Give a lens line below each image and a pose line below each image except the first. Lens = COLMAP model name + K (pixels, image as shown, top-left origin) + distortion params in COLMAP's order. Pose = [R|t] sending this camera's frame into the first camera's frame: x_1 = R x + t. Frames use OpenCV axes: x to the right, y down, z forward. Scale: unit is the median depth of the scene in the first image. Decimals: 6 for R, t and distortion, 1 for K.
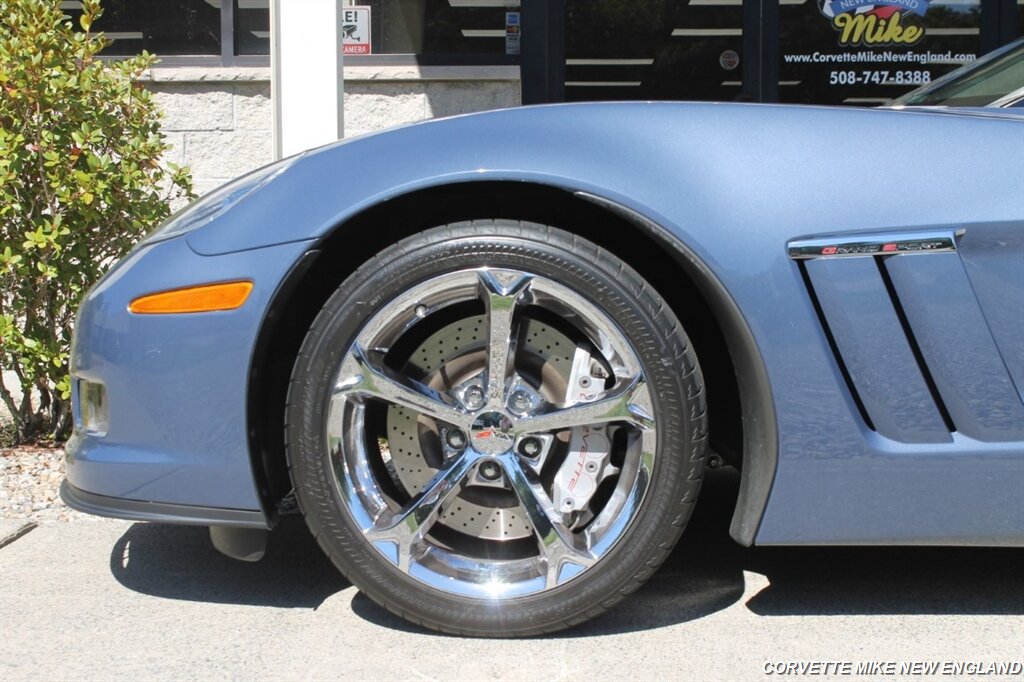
lens RADIAL K [[1616.1, 0, 512.0], [0, 1616.1, 341.0], [0, 0, 1]] dist [-0.049571, 0.236379]
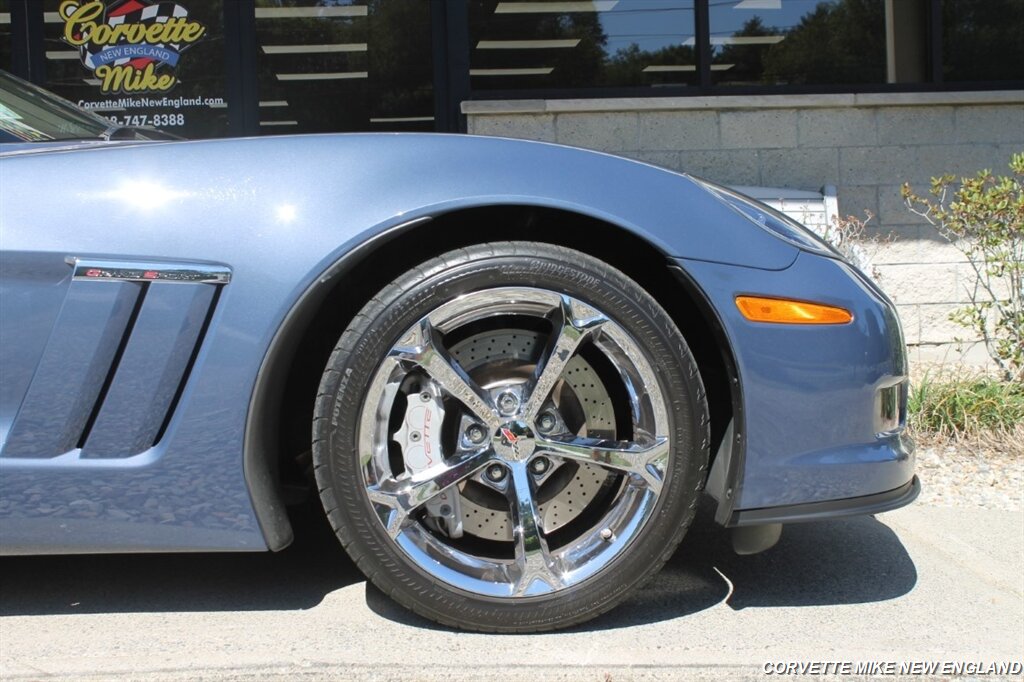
lens RADIAL K [[1448.6, 0, 512.0], [0, 1448.6, 341.0], [0, 0, 1]] dist [-0.071430, 0.169851]
pose [[0.992278, -0.040923, 0.117085, 0.512801], [0.041613, 0.999128, -0.003455, 0.008149], [-0.116842, 0.008300, 0.993116, -0.052339]]
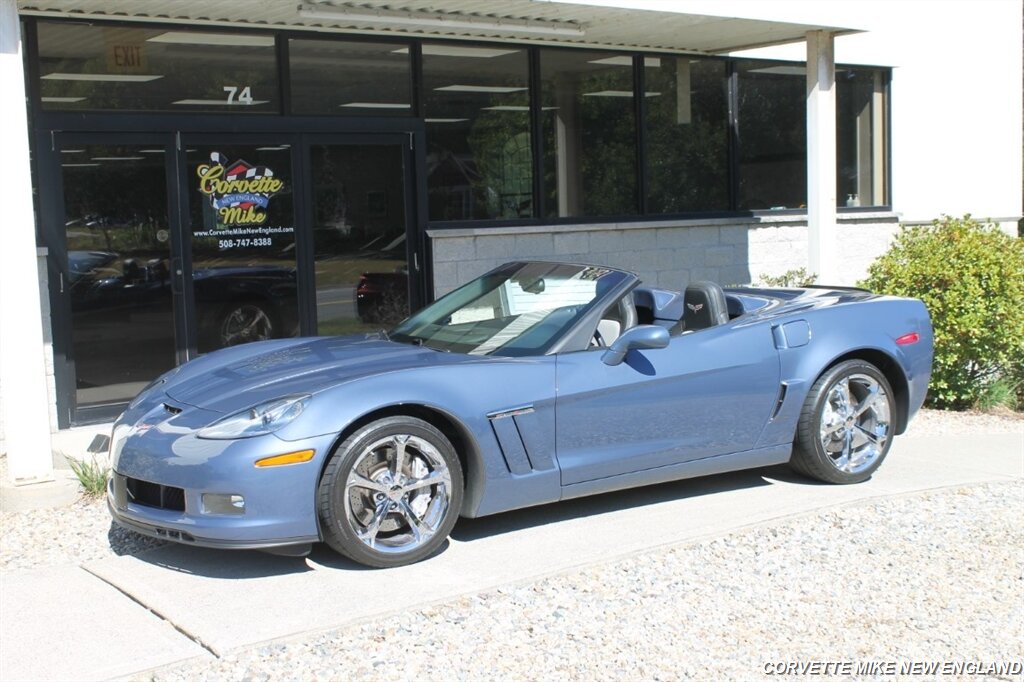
lens RADIAL K [[1339.5, 0, 512.0], [0, 1339.5, 341.0], [0, 0, 1]] dist [-0.063085, 0.124781]
pose [[0.790918, -0.086004, 0.605848, -0.613614], [0.071178, 0.996283, 0.048508, -0.150373], [-0.607768, 0.004757, 0.794100, -0.473176]]
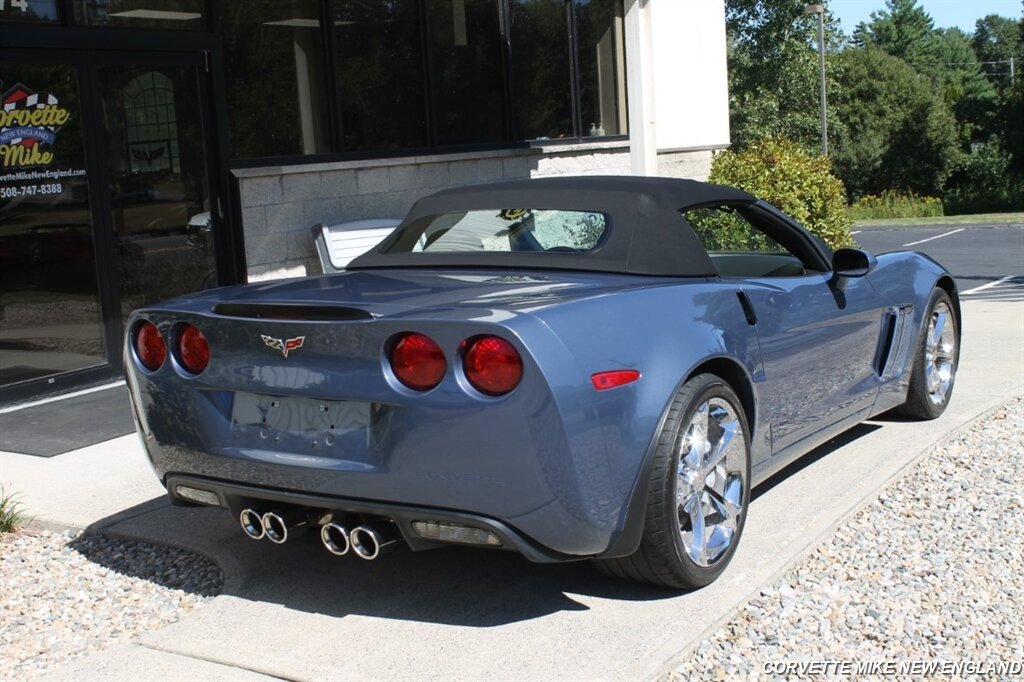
lens RADIAL K [[1339.5, 0, 512.0], [0, 1339.5, 341.0], [0, 0, 1]] dist [-0.063085, 0.124781]
pose [[0.517888, -0.159110, 0.840521, -0.752146], [0.114303, 0.986611, 0.116336, -0.172044], [-0.847778, 0.035826, 0.529141, 0.081667]]
